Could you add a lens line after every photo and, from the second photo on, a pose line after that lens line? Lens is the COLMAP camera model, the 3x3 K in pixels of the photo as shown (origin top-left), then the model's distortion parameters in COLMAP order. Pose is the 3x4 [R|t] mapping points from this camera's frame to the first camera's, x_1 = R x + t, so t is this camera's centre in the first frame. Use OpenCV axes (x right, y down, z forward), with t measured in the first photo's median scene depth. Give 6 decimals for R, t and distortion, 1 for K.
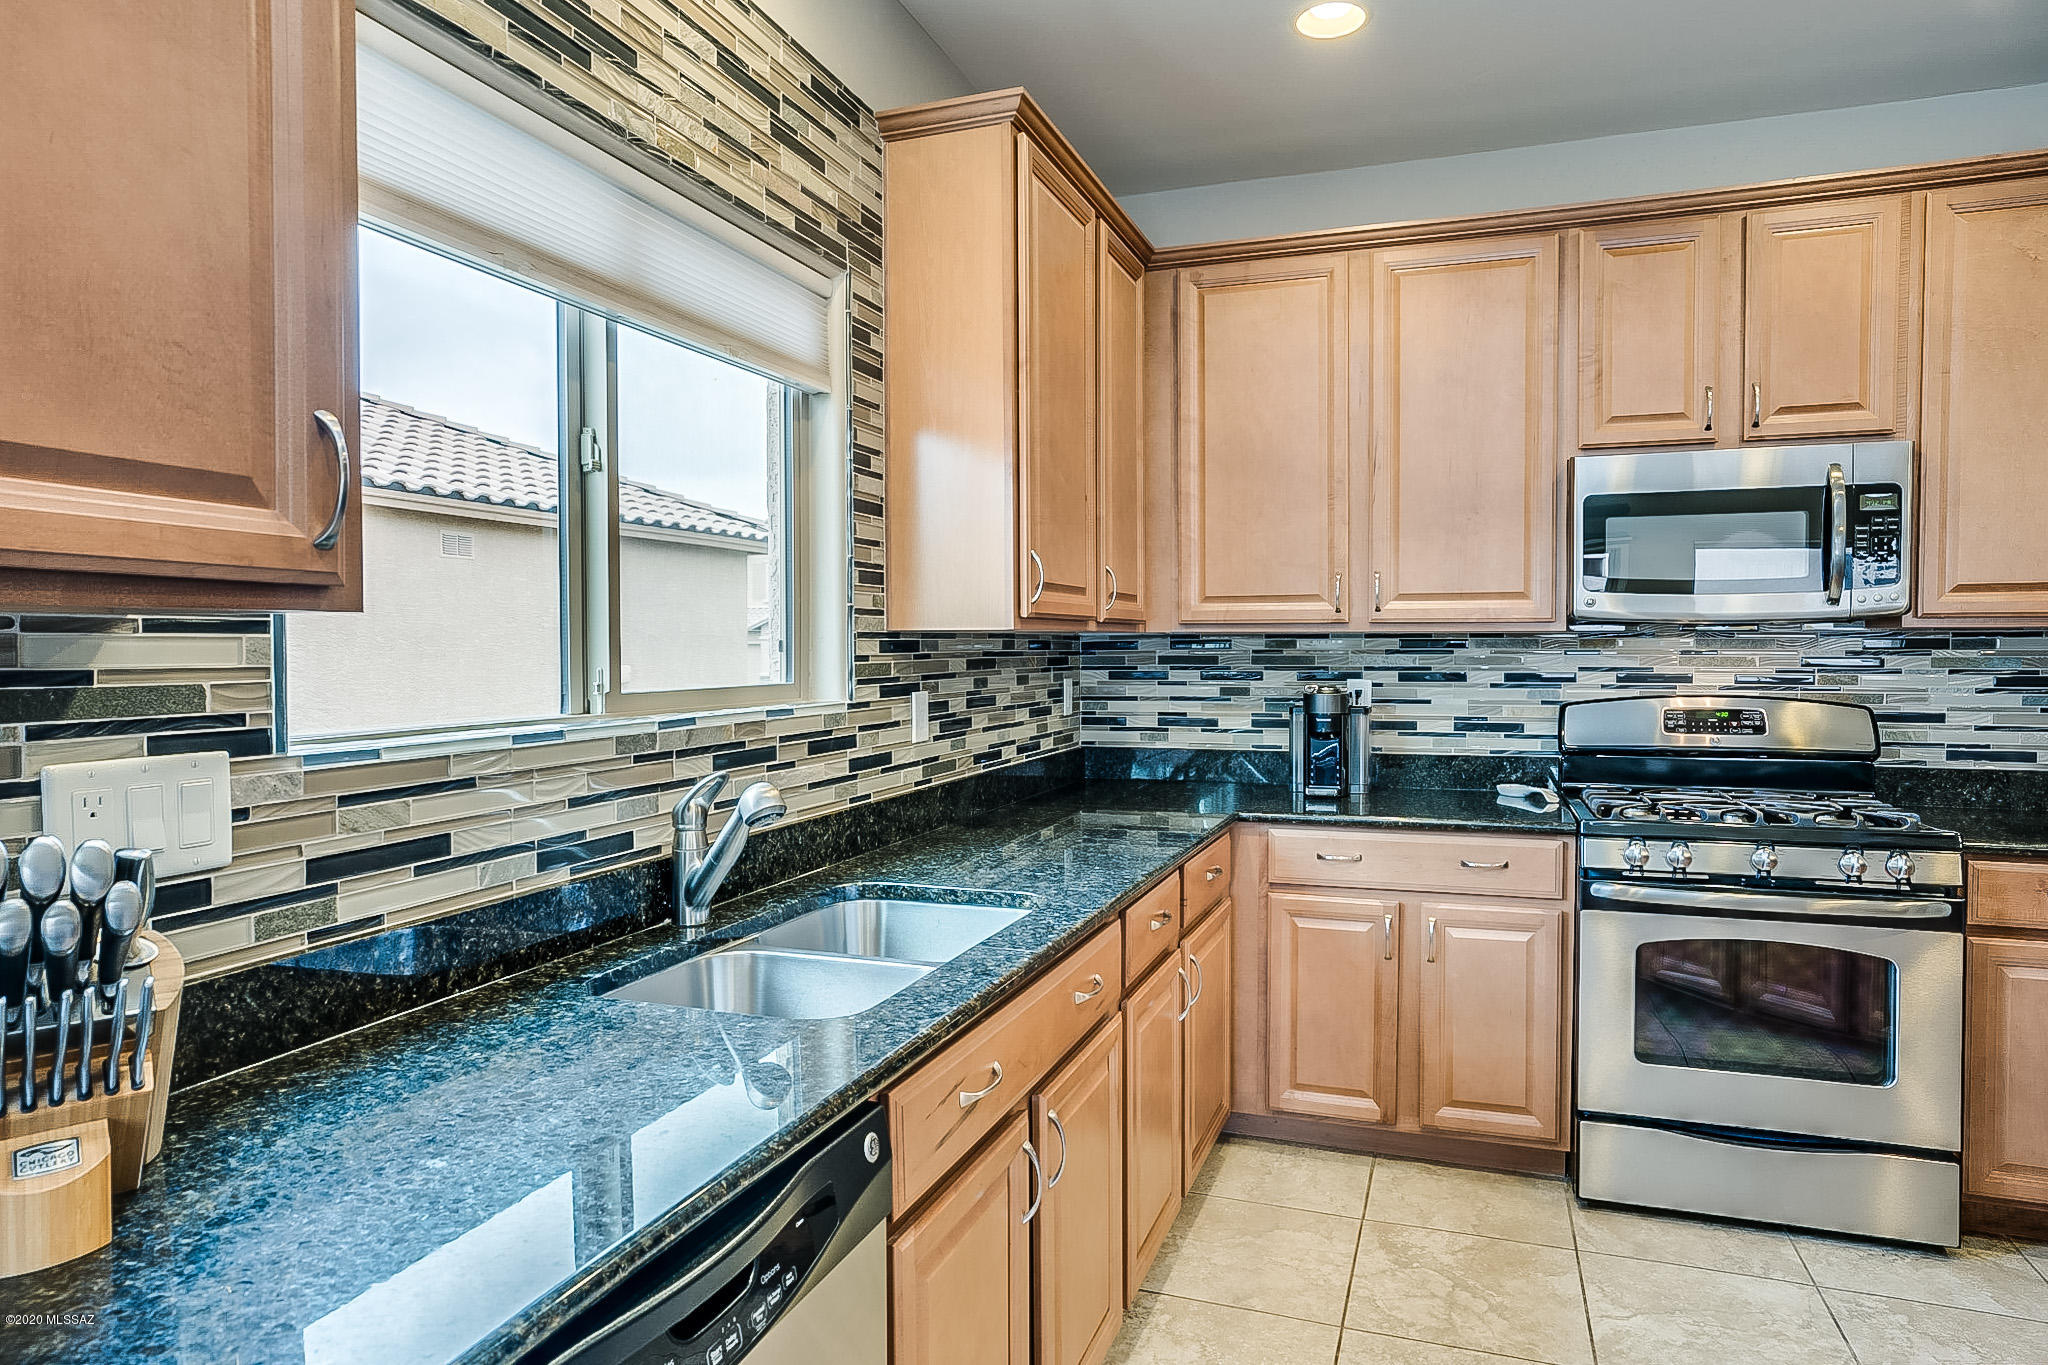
lens RADIAL K [[1188.8, 0, 1078.7], [0, 1188.8, 676.0], [0, 0, 1]] dist [-0.023863, 0.019379]
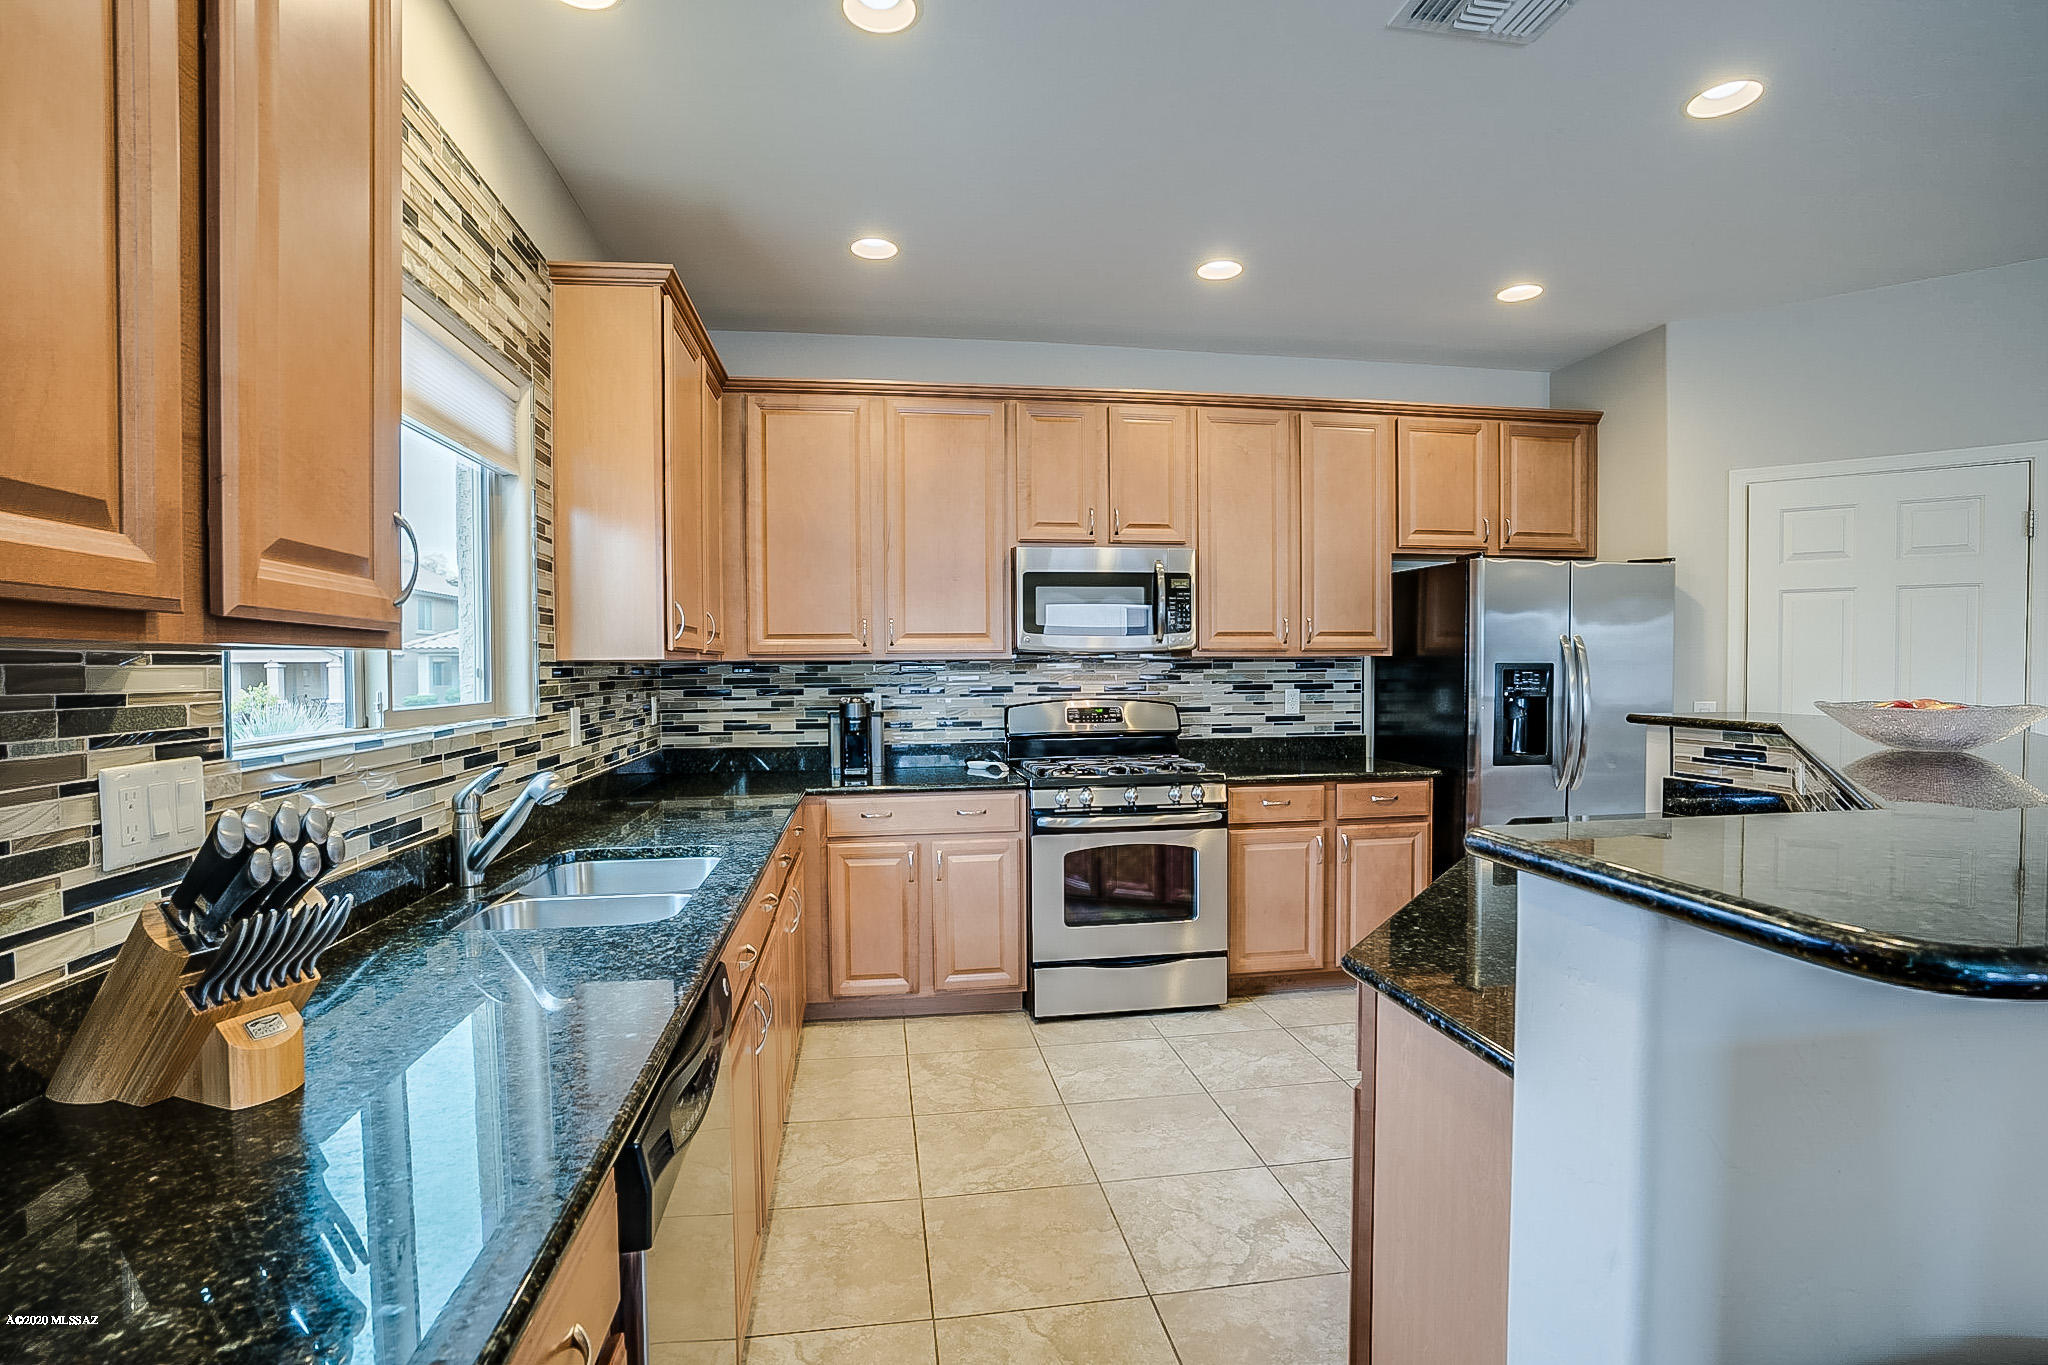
lens RADIAL K [[957.1, 0, 1013.8], [0, 957.1, 686.5], [0, 0, 1]] dist [-0.038341, 0.001849]
pose [[0.892681, -0.014263, 0.450462, -0.170191], [0.018015, 0.999830, -0.004044, 0.003291], [-0.450328, 0.011725, 0.892786, -0.132998]]
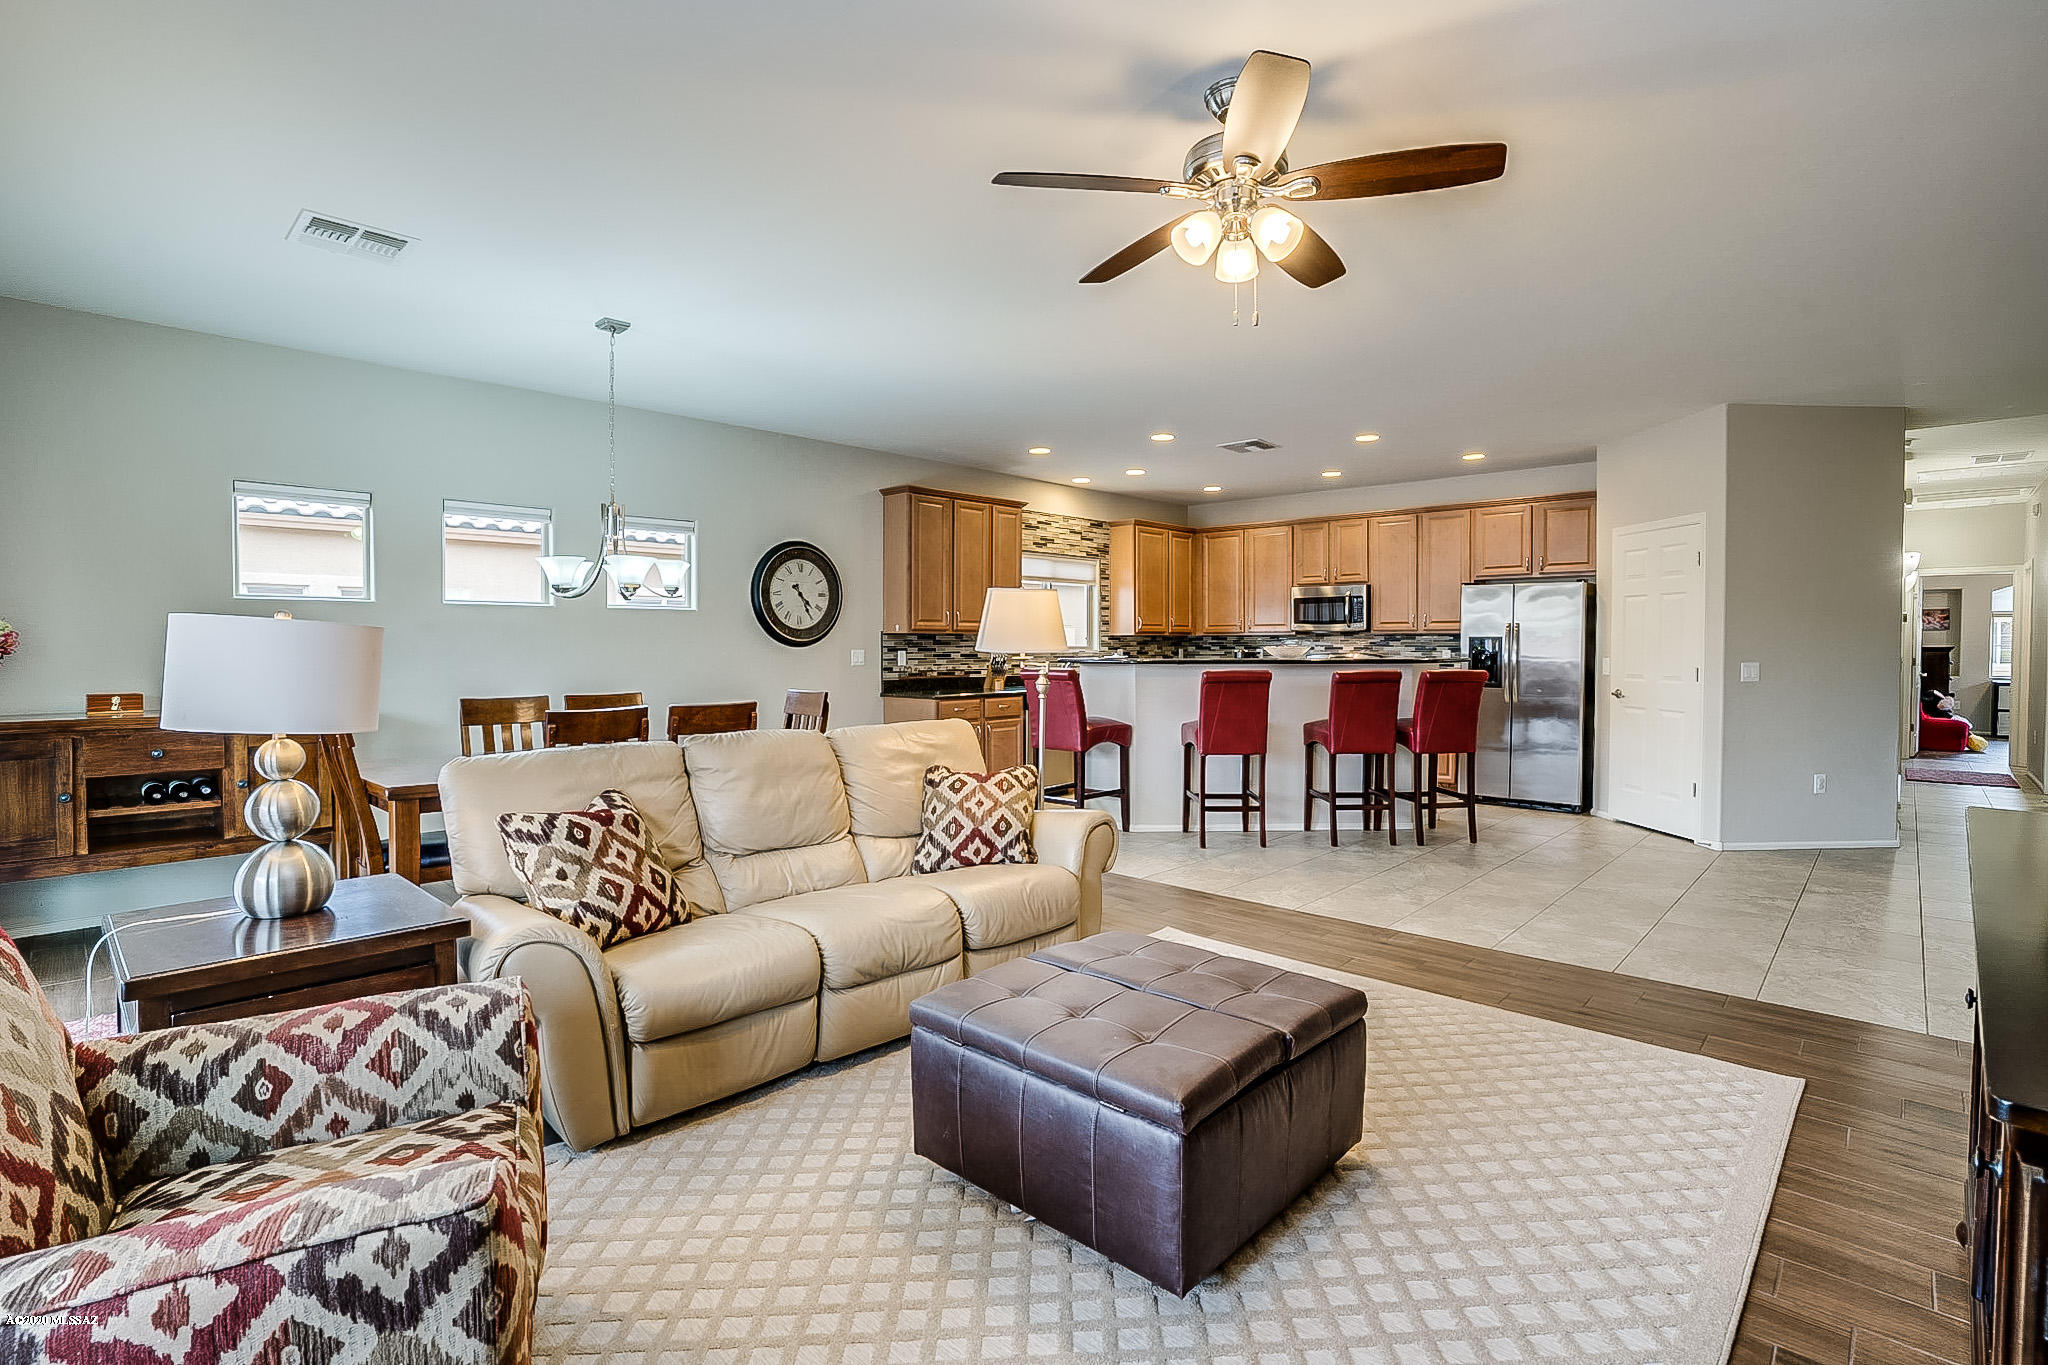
lens RADIAL K [[957.1, 0, 1054.6], [0, 957.1, 666.6], [0, 0, 1]] dist [-0.038341, 0.001849]
pose [[0.913950, 0.010388, -0.405694, 1.044781], [-0.011641, 0.999932, -0.000621, 0.080190], [0.405660, 0.005290, 0.914009, -2.239438]]
